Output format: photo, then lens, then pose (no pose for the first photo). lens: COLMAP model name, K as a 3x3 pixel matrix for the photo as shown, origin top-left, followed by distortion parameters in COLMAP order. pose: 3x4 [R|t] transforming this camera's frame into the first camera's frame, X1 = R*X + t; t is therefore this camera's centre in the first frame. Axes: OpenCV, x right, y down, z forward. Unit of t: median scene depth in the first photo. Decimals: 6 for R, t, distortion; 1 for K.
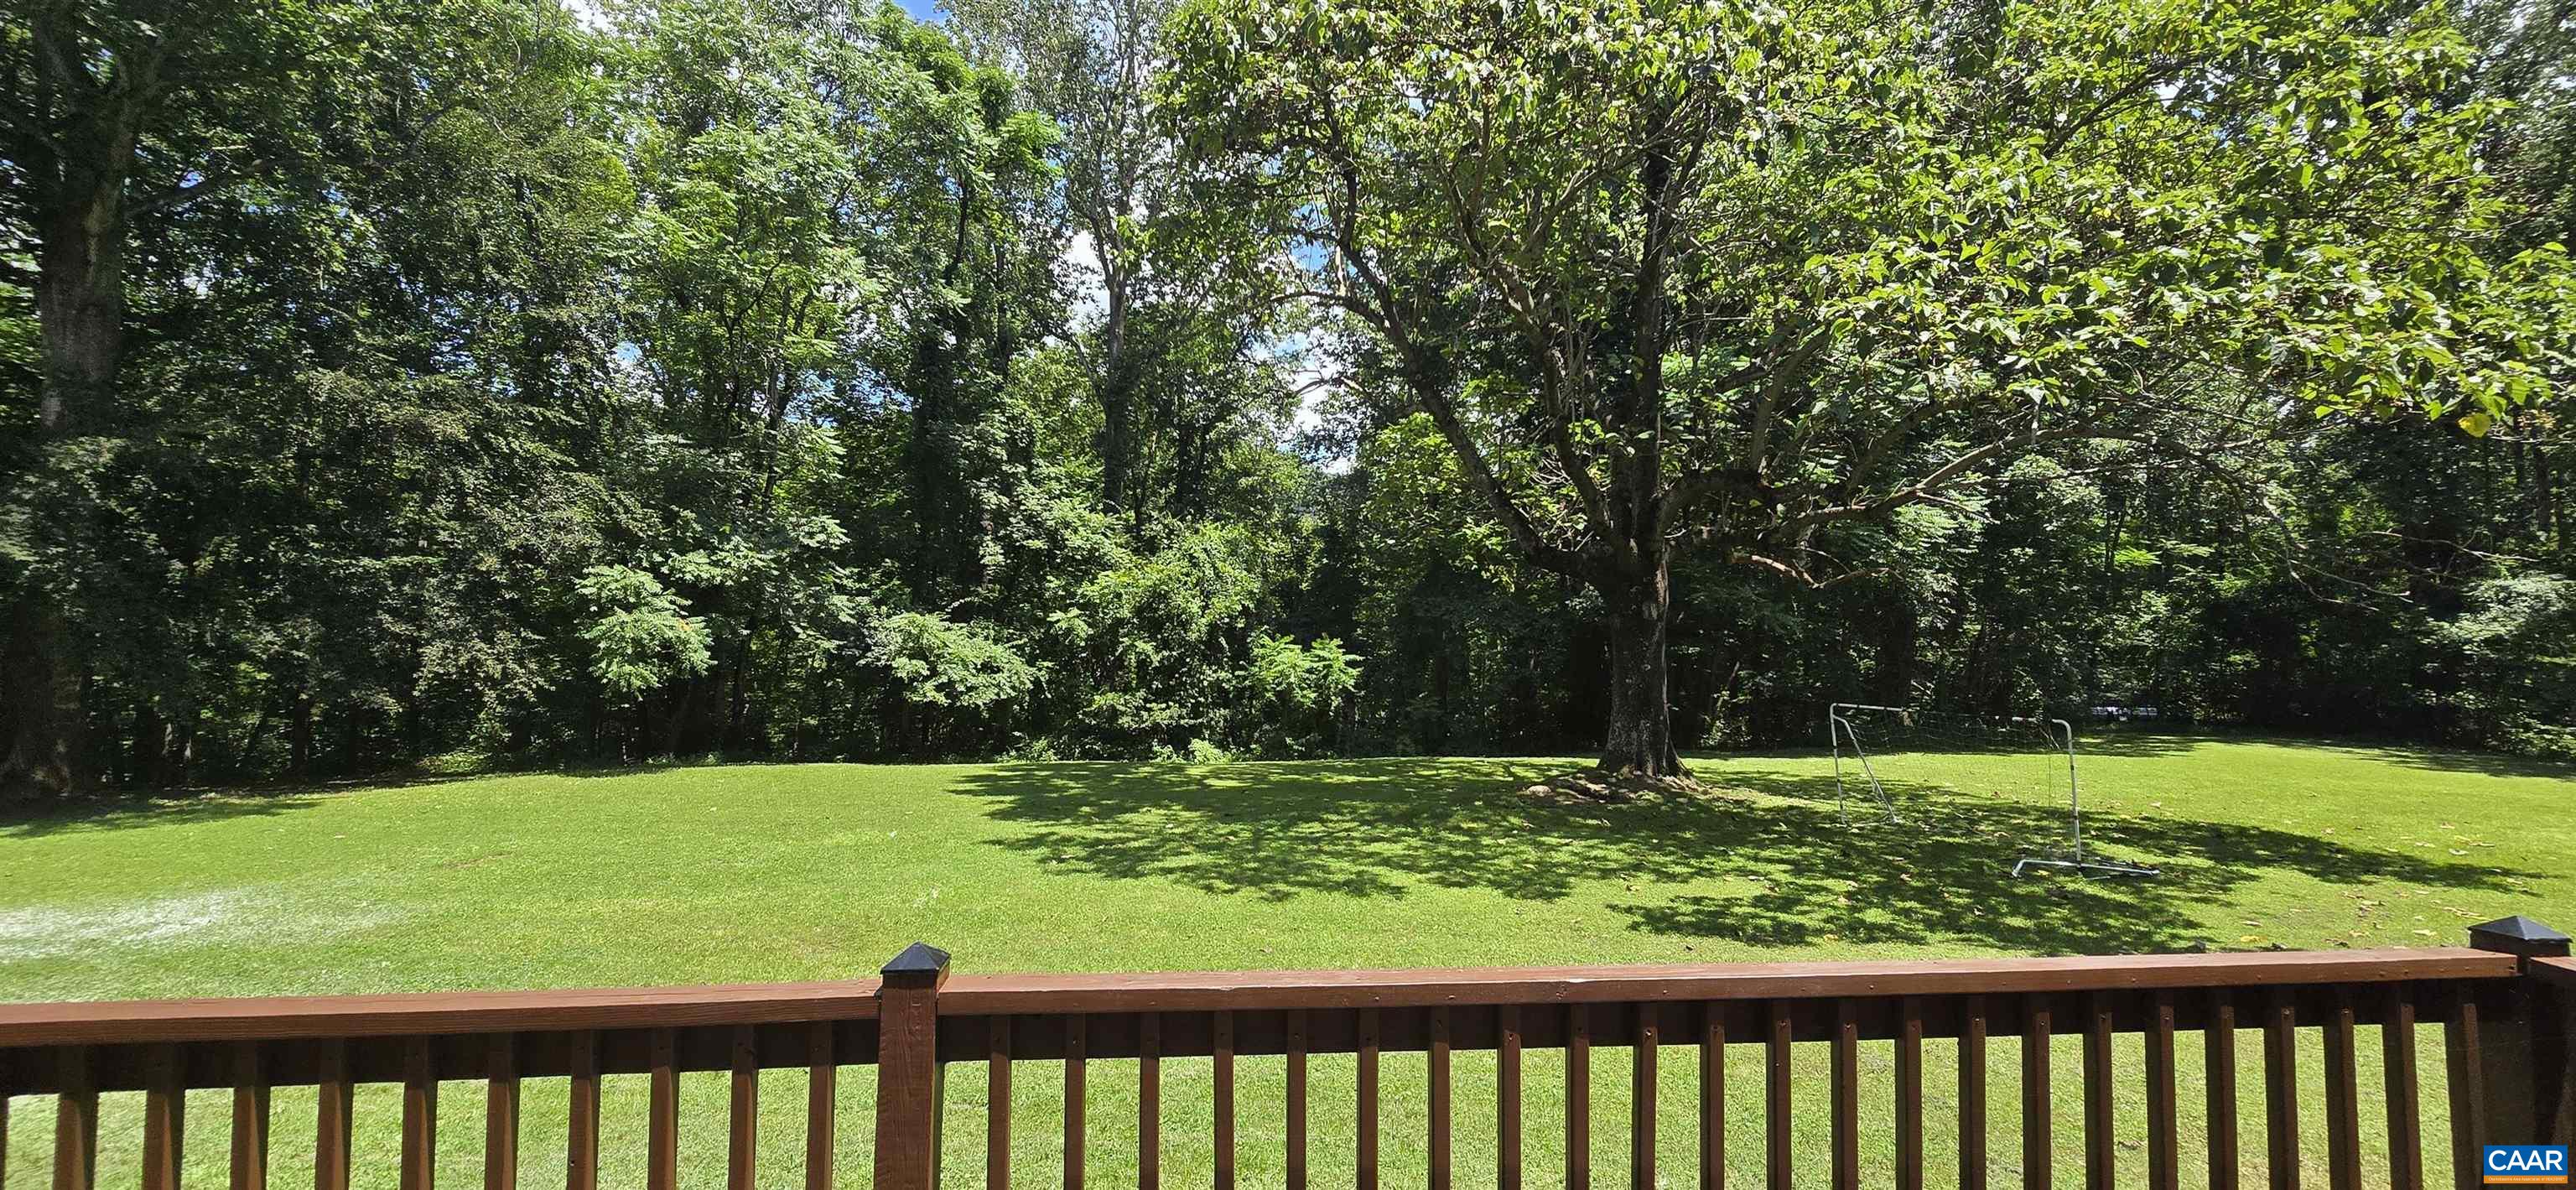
lens RADIAL K [[1068.1, 0, 1257.2], [0, 1068.1, 543.4], [0, 0, 1]] dist [-0.000606, -0.000298]
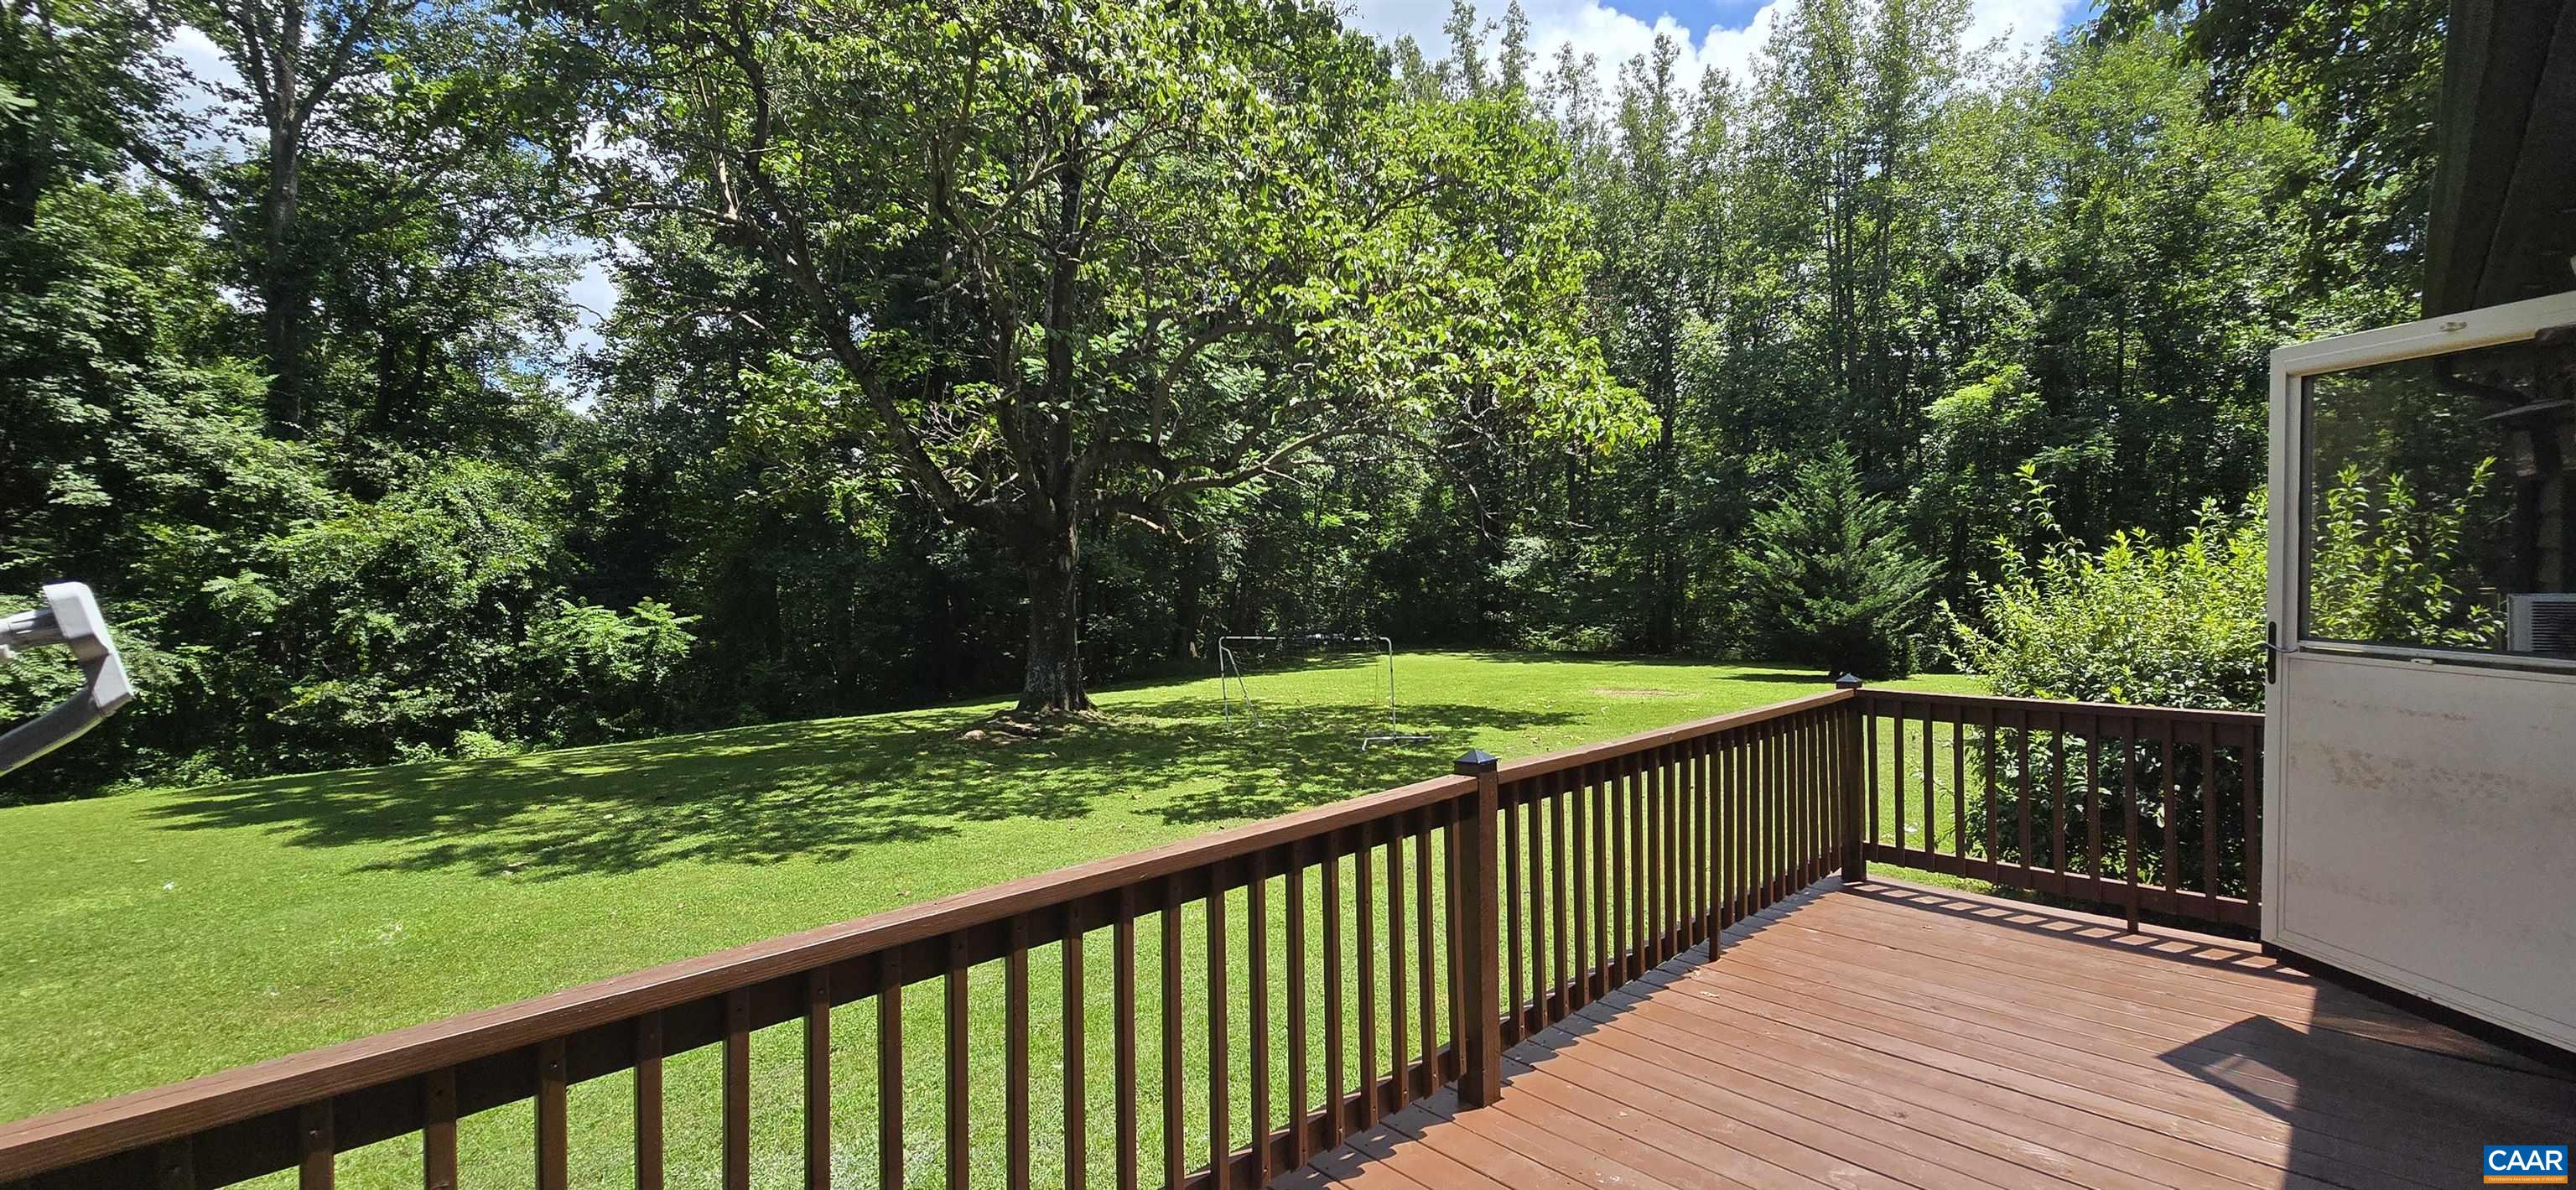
lens RADIAL K [[1078.1, 0, 1288.0], [0, 1078.1, 595.0], [0, 0, 1]] dist [-0.018036, -0.000292]
pose [[0.754238, -0.027969, 0.656005, -0.114449], [-0.029192, 0.996676, 0.076057, 0.002235], [-0.655952, -0.076515, 0.750914, -0.001835]]
